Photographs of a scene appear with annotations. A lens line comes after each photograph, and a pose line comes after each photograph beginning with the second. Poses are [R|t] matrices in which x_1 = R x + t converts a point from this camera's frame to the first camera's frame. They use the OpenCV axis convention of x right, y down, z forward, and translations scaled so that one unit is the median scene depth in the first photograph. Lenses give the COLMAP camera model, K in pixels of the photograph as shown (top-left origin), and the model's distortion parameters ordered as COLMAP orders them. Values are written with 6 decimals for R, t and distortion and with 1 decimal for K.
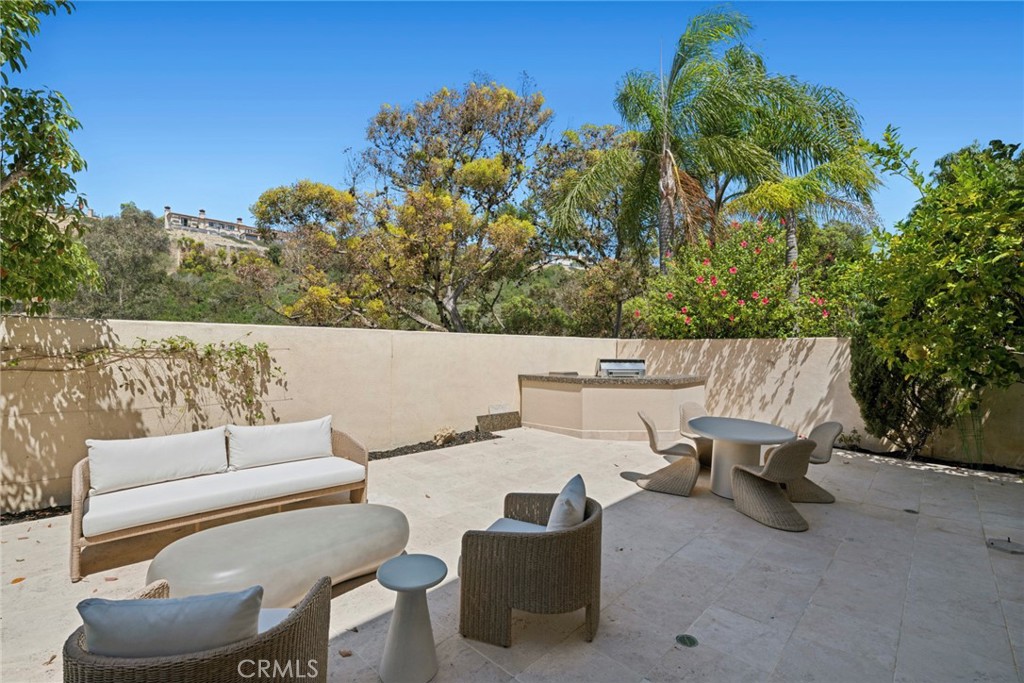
lens RADIAL K [[468.9, 0, 518.2], [0, 468.9, 338.8], [0, 0, 1]] dist [-0.004065, -0.001705]
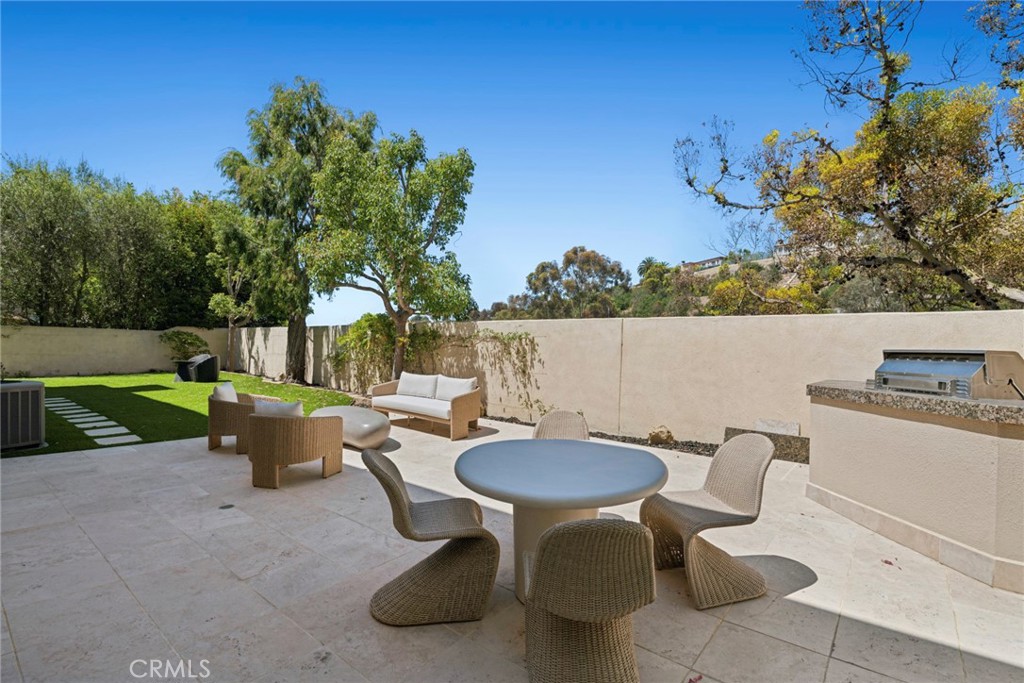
lens RADIAL K [[468.9, 0, 505.3], [0, 468.9, 346.9], [0, 0, 1]] dist [-0.004065, -0.001705]
pose [[0.055246, -0.008798, -0.998434, 1.347795], [-0.002829, 0.999956, -0.008968, 0.099257], [0.998469, 0.003320, 0.055219, 1.273493]]
